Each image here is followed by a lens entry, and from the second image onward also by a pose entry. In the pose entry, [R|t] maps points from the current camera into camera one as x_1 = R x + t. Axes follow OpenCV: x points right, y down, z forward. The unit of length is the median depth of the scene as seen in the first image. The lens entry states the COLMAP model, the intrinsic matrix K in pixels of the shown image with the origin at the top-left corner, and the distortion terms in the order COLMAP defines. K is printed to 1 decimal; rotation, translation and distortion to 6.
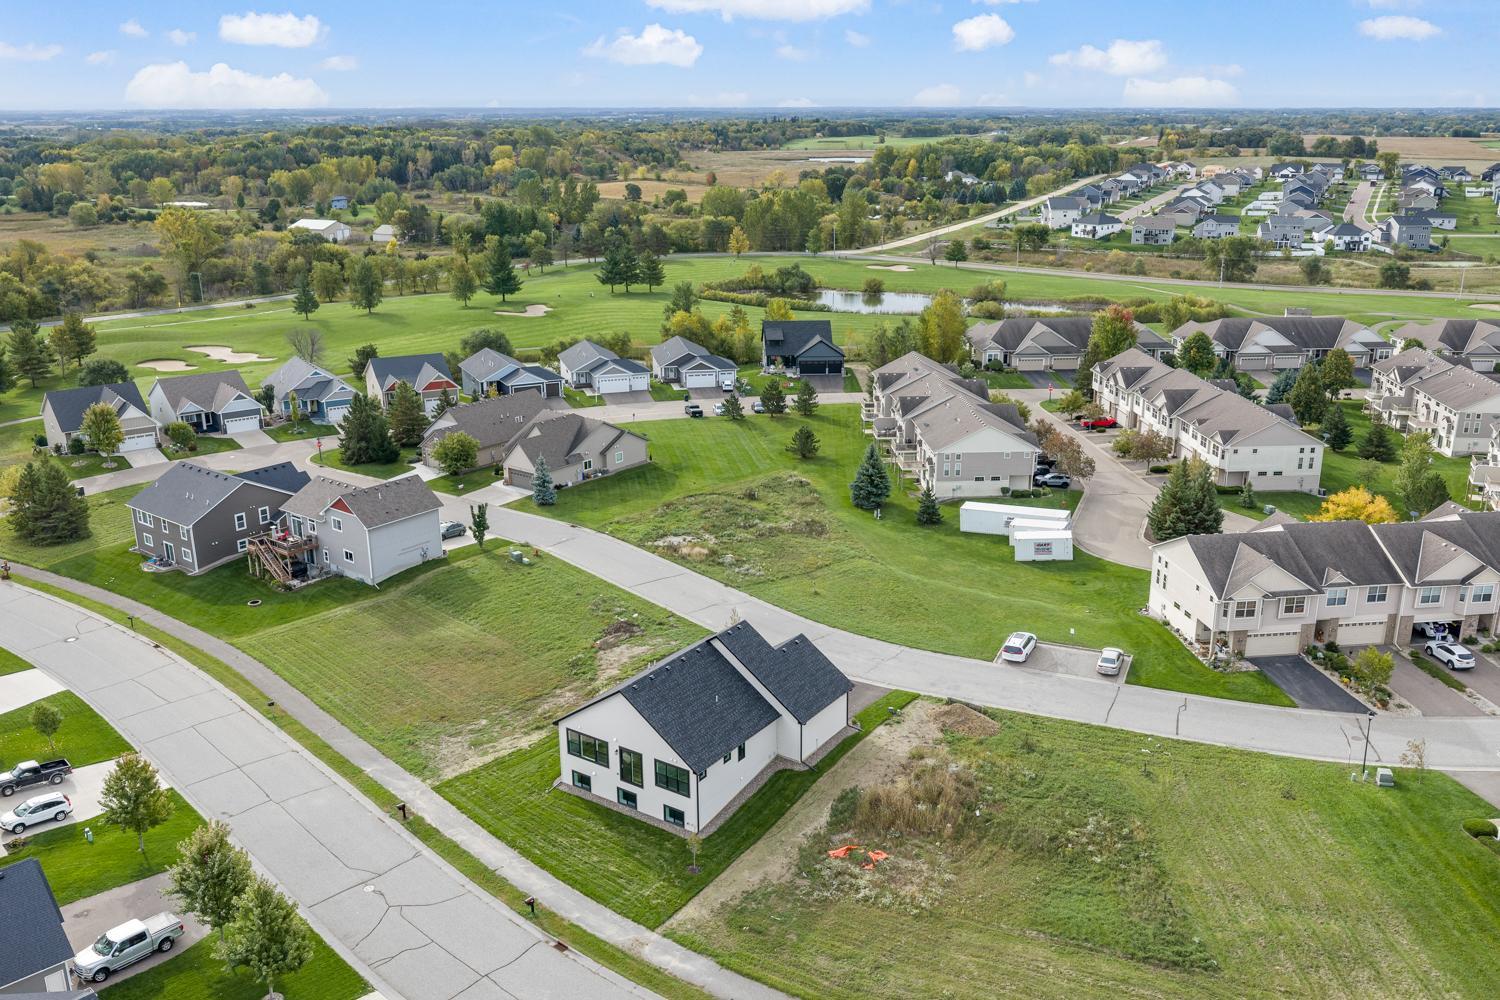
lens RADIAL K [[1261.8, 0, 752.4], [0, 1261.8, 507.7], [0, 0, 1]] dist [0.021587, -0.039267]
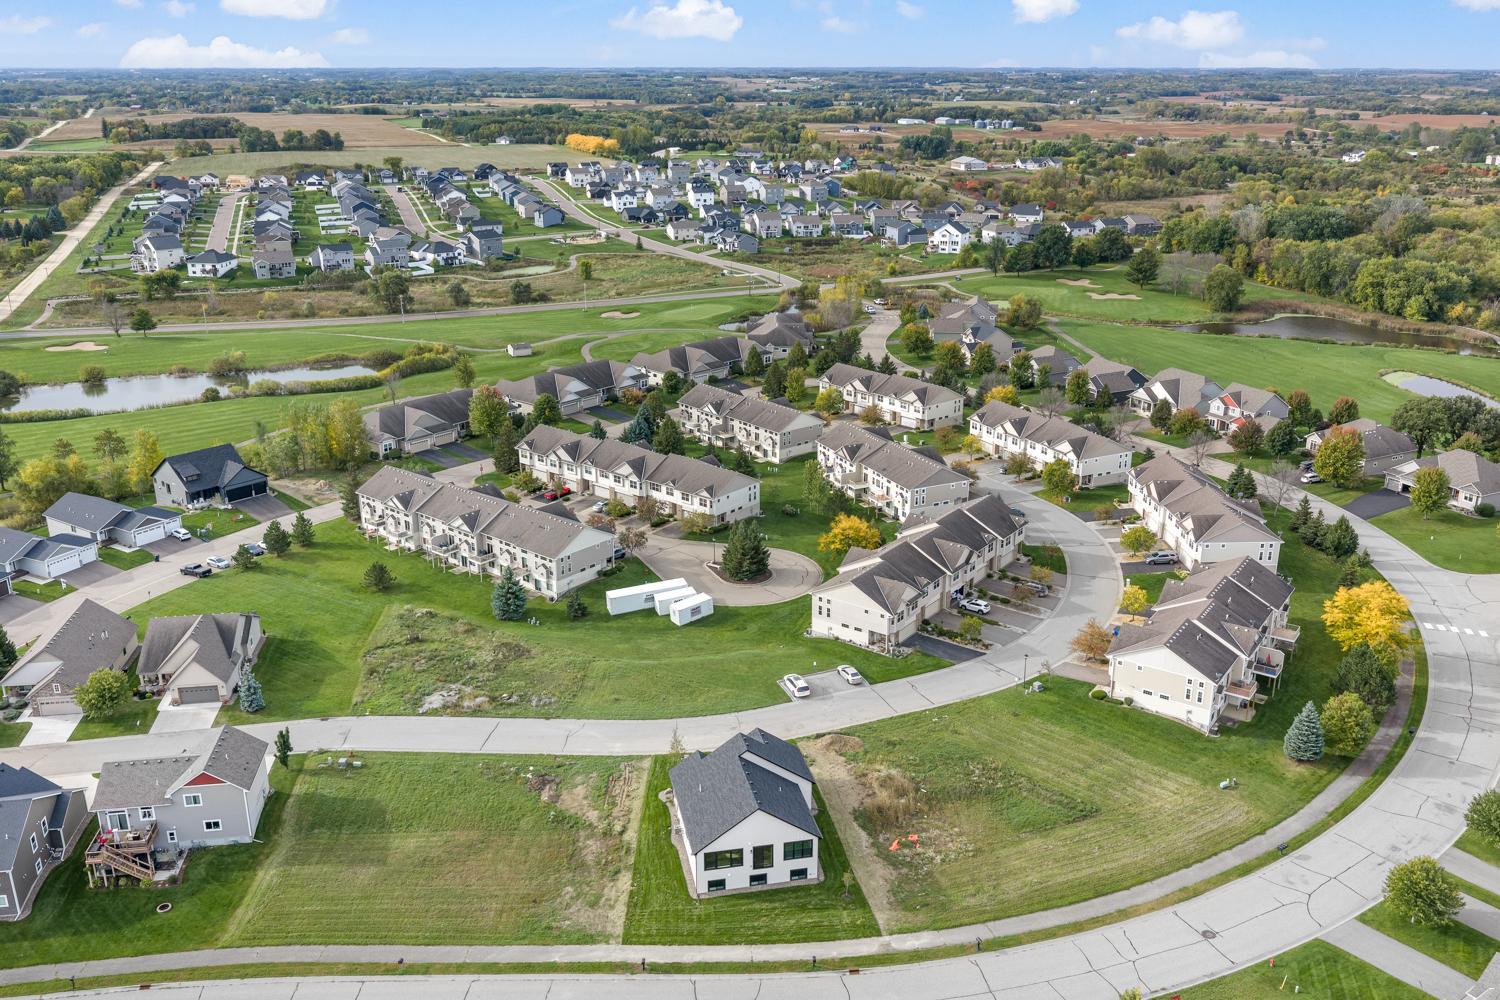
lens RADIAL K [[1261.8, 0, 747.0], [0, 1261.8, 512.3], [0, 0, 1]] dist [0.021587, -0.039267]
pose [[0.688954, -0.243441, 0.682699, -0.570725], [0.220151, 0.967693, 0.122898, -0.203339], [-0.690562, 0.065625, 0.720290, -0.027144]]
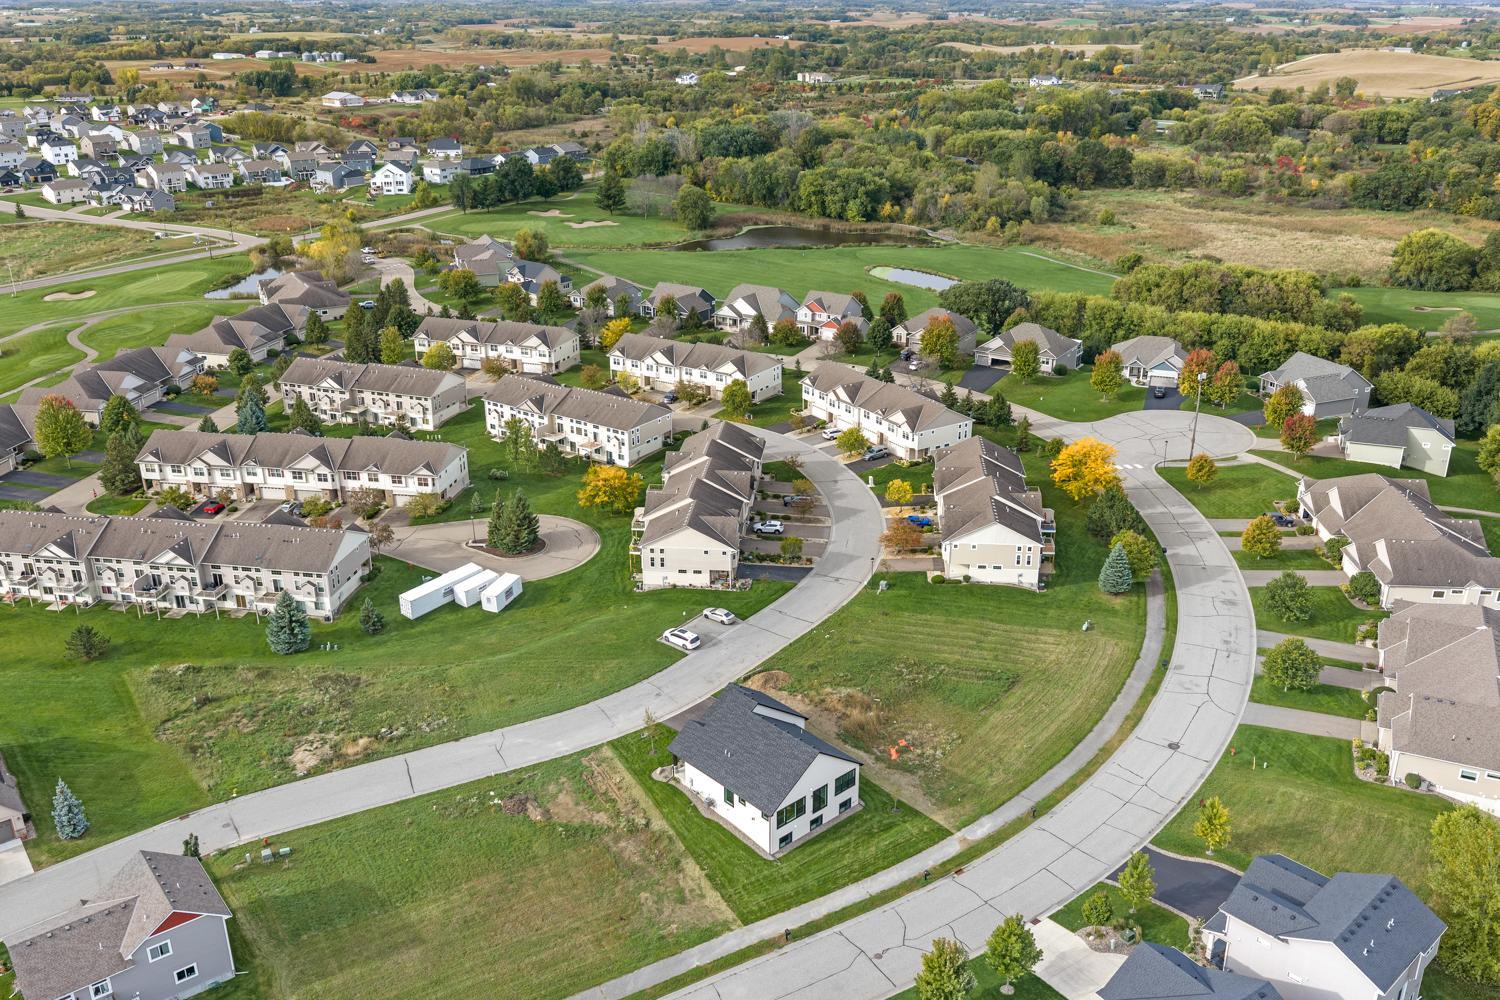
lens RADIAL K [[1291.7, 0, 747.4], [0, 1291.7, 458.4], [0, 0, 1]] dist [0.015136, -0.023974]
pose [[0.230315, -0.332584, 0.914518, -0.765488], [0.296936, 0.918982, 0.259427, -0.319993], [-0.926706, 0.211803, 0.310411, 0.309051]]
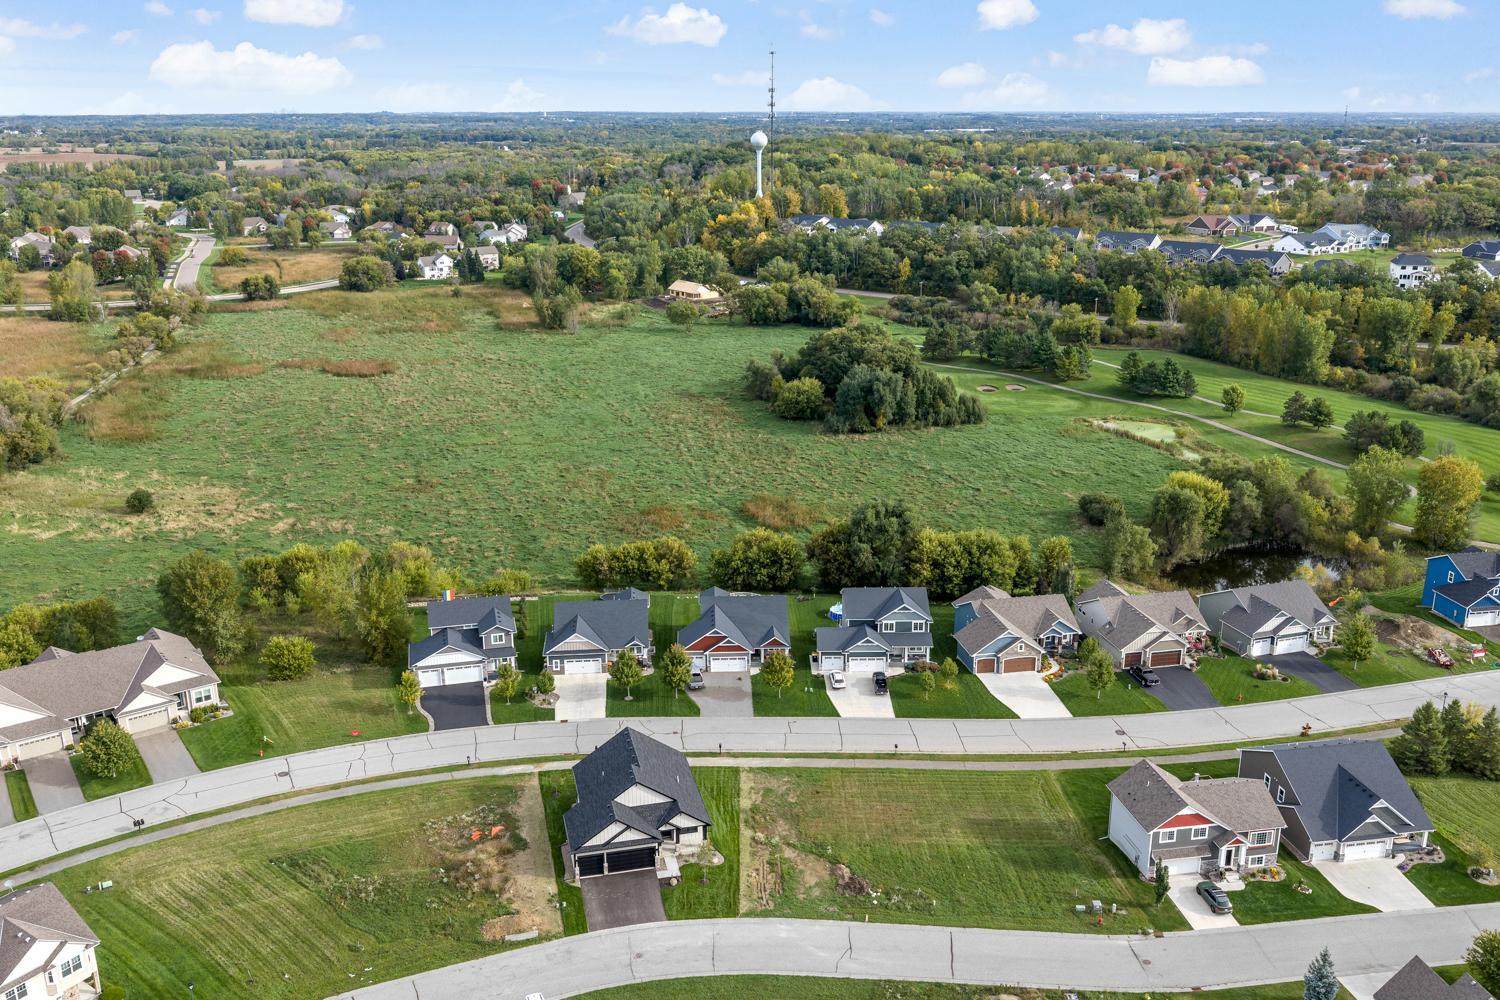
lens RADIAL K [[1261.8, 0, 757.9], [0, 1261.8, 502.5], [0, 0, 1]] dist [0.021587, -0.039267]
pose [[-0.663514, 0.228817, -0.712314, 0.517575], [-0.223784, 0.847798, 0.480791, -0.544855], [0.713912, 0.478416, -0.511320, 1.041294]]
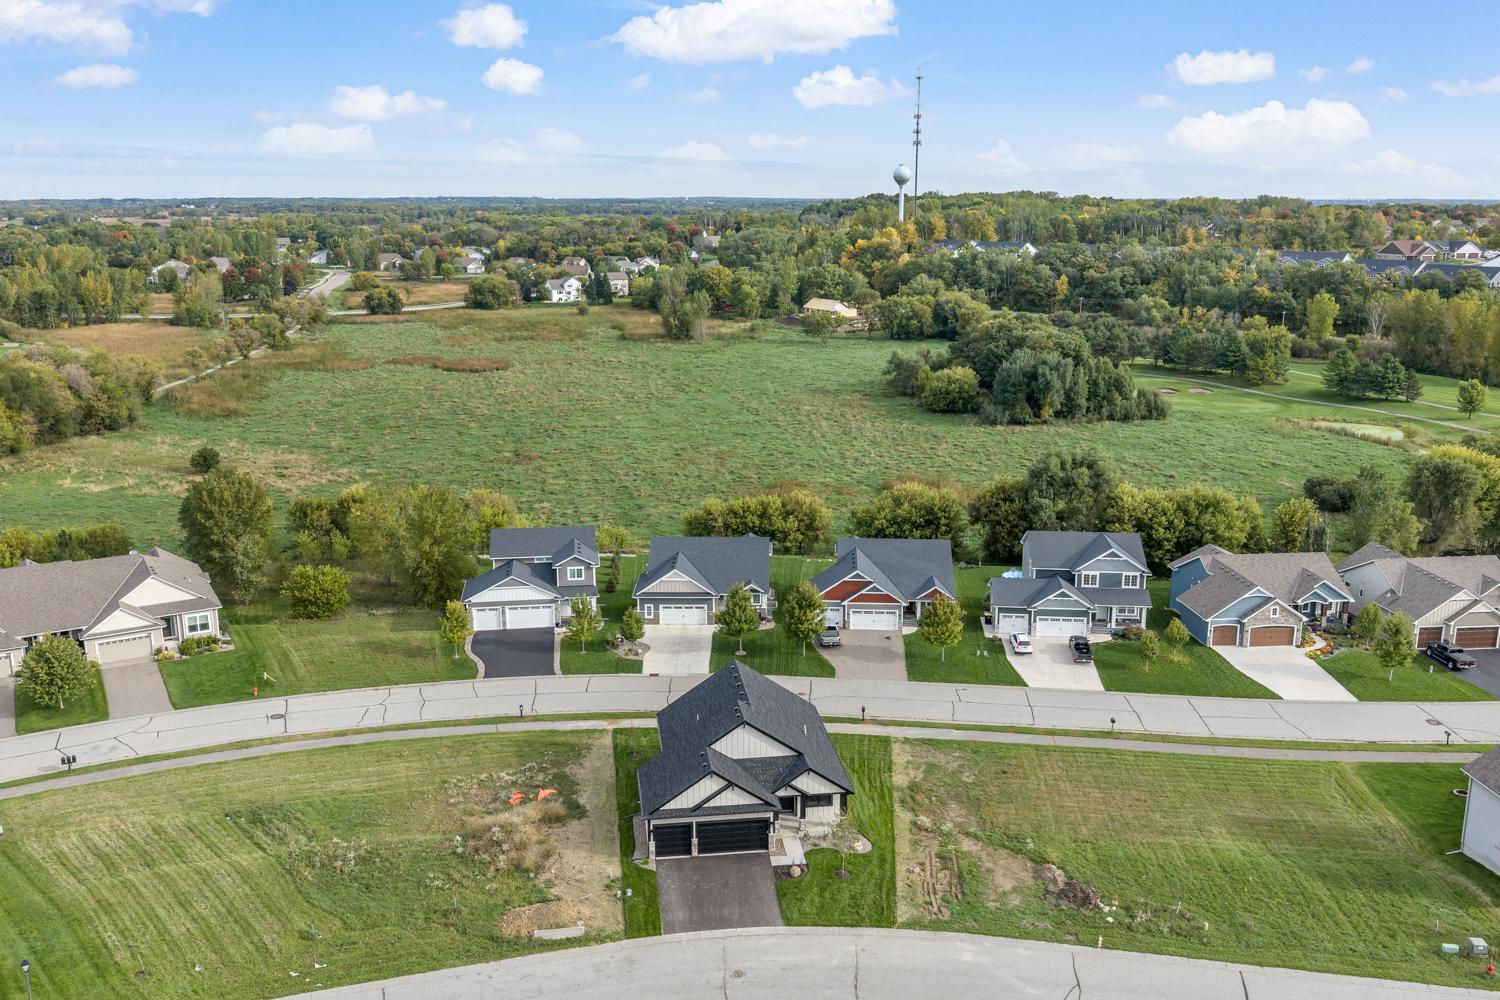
lens RADIAL K [[1261.8, 0, 758.0], [0, 1261.8, 500.2], [0, 0, 1]] dist [0.021587, -0.039267]
pose [[-0.738314, 0.163421, -0.654359, 0.359809], [-0.201987, 0.872096, 0.445702, -0.296642], [0.643501, 0.461240, -0.610872, 0.943695]]
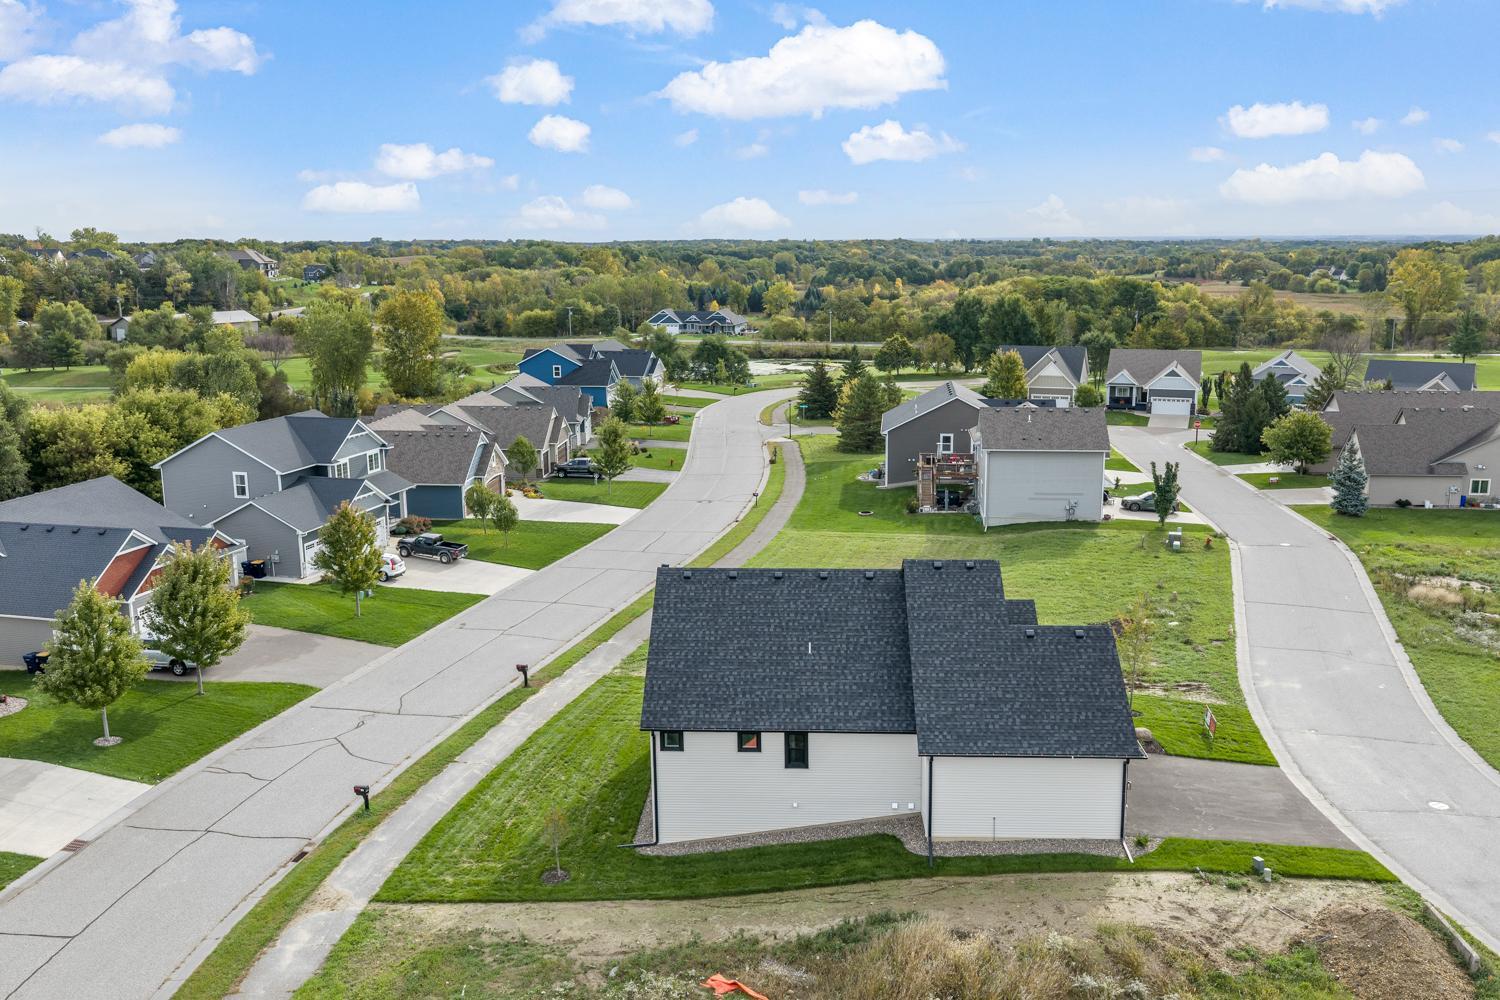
lens RADIAL K [[1261.8, 0, 757.6], [0, 1261.8, 531.5], [0, 0, 1]] dist [0.021587, -0.039267]
pose [[0.527230, 0.192598, -0.827608, 0.231316], [-0.253859, 0.965194, 0.062896, 0.044256], [0.810916, 0.176935, 0.557772, 0.394419]]
